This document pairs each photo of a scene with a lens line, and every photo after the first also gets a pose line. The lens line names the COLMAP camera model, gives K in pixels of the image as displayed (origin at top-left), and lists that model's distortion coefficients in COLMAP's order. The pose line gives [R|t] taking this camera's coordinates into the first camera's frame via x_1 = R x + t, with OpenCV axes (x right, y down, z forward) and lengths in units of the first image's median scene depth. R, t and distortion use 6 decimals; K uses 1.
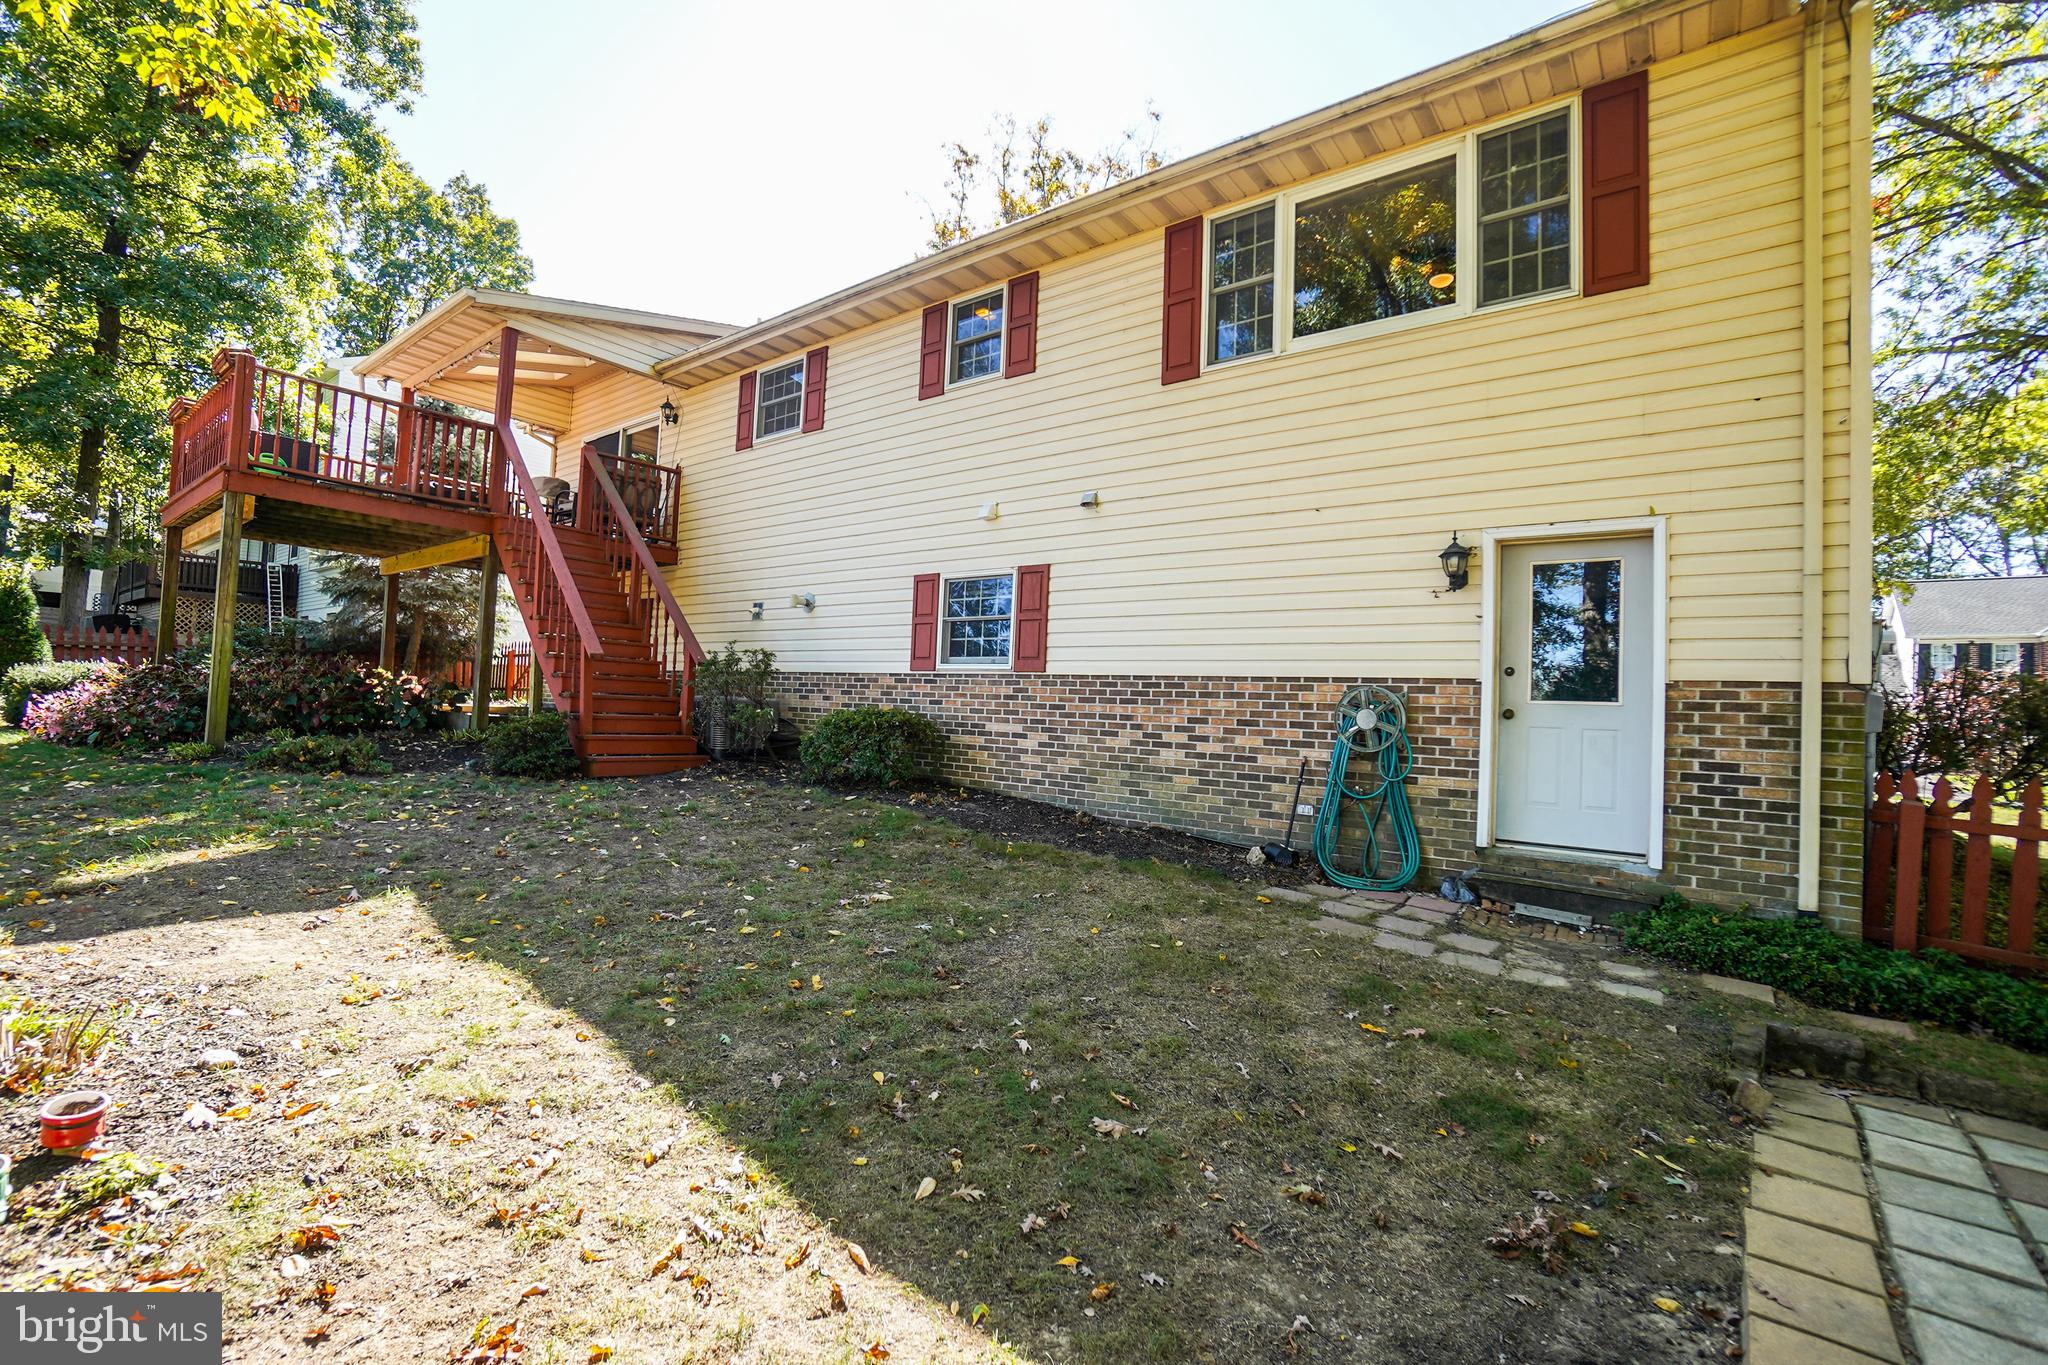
lens RADIAL K [[911.3, 0, 1009.2], [0, 911.3, 674.5], [0, 0, 1]] dist [-0.030100, 0.009178]
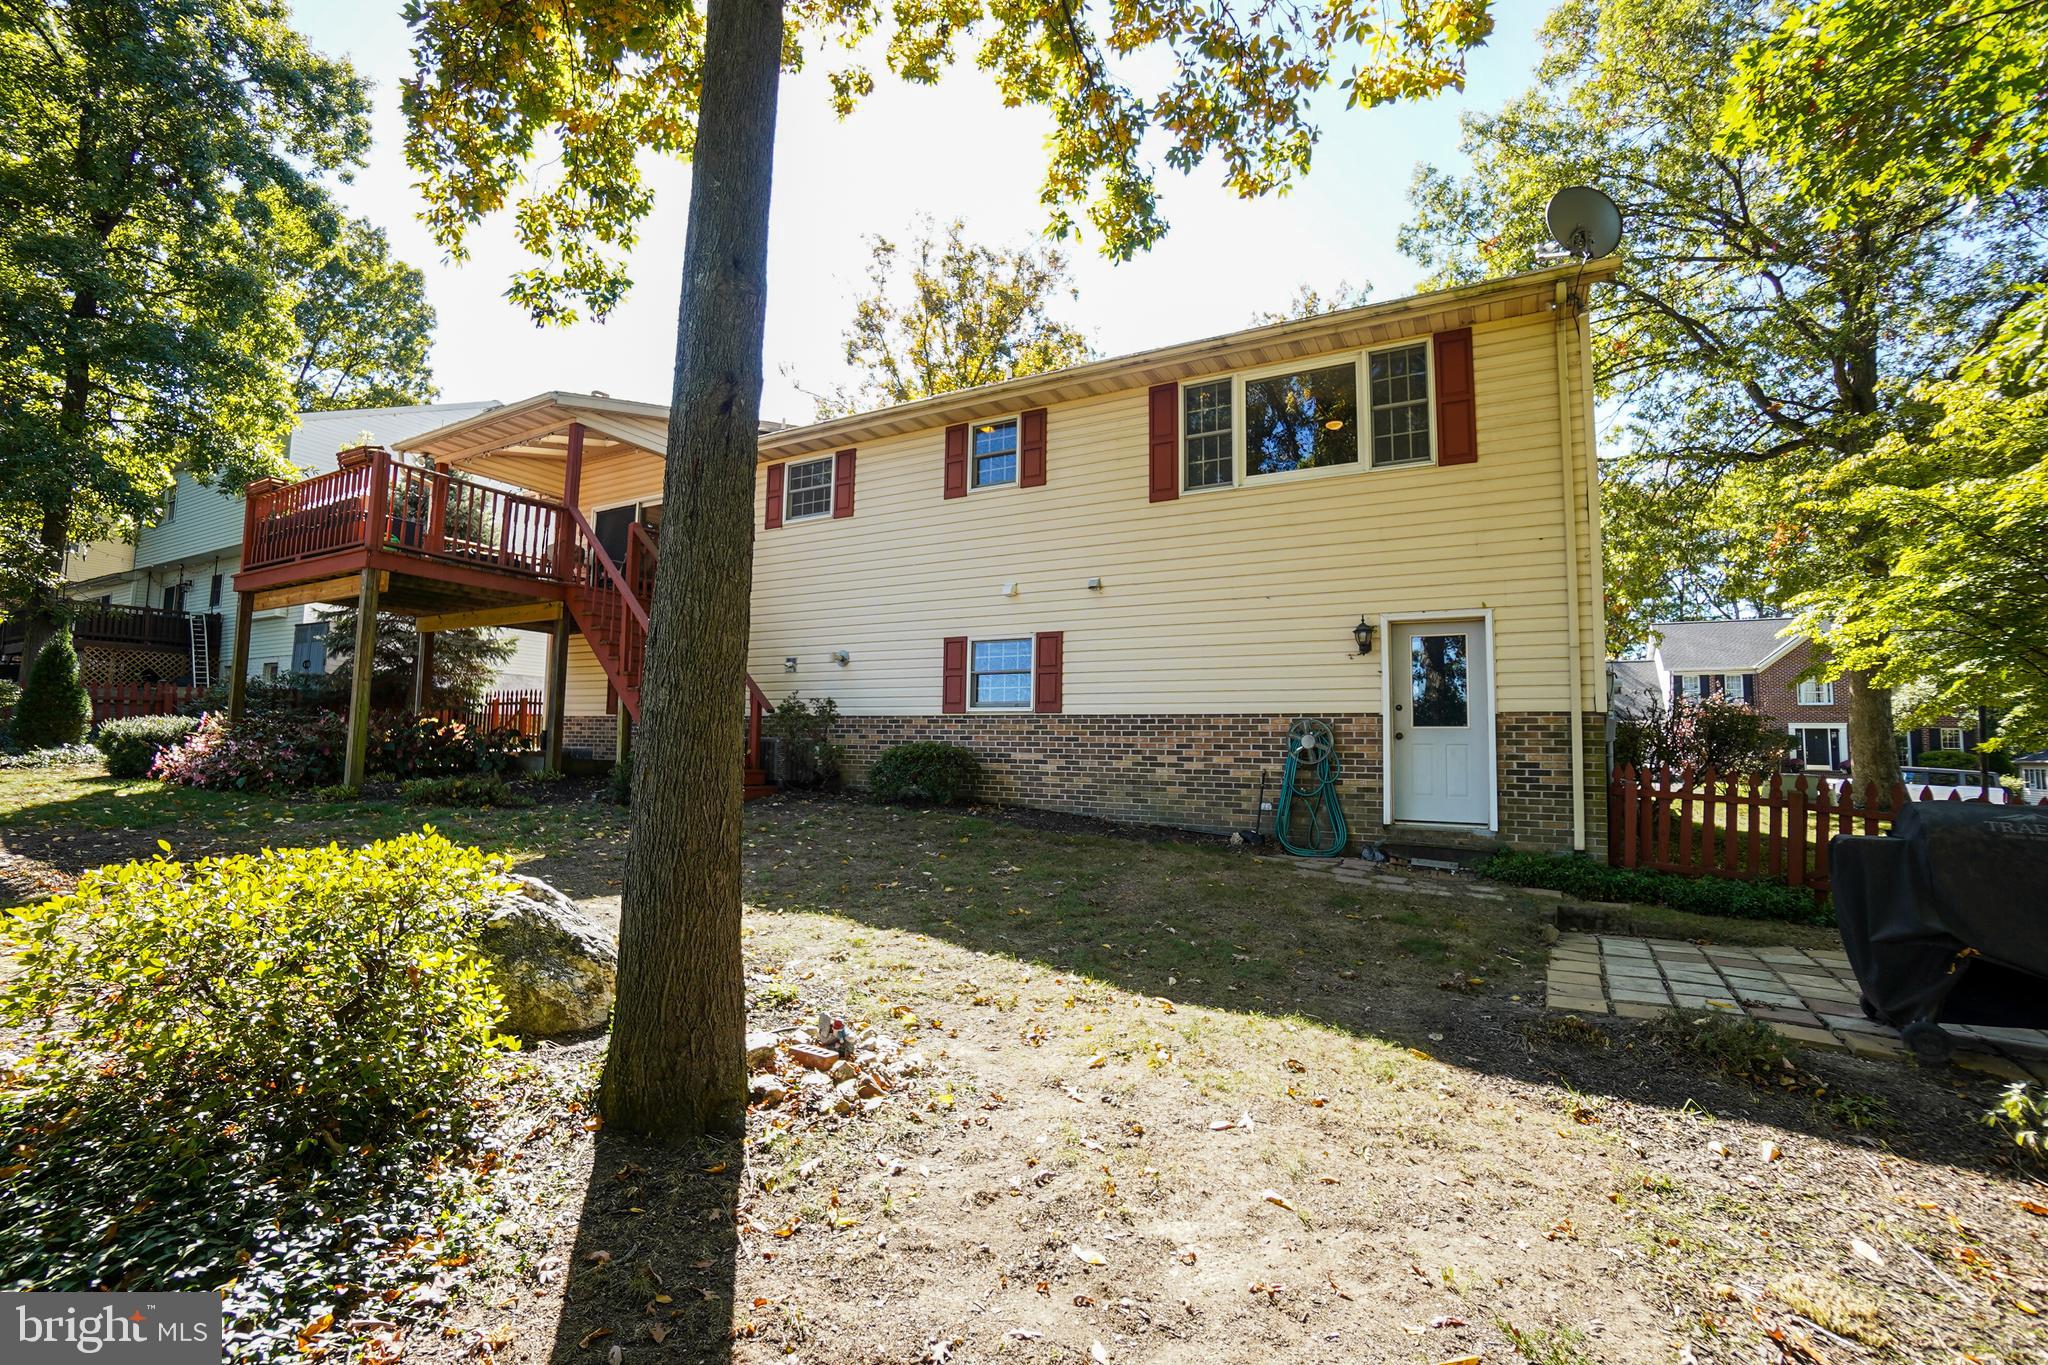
lens RADIAL K [[911.3, 0, 1012.6], [0, 911.3, 678.1], [0, 0, 1]] dist [-0.030100, 0.009178]
pose [[0.987788, -0.010489, 0.155453, -0.252832], [0.016382, 0.999193, -0.036676, -0.006209], [-0.154943, 0.038774, 0.987162, -0.314297]]
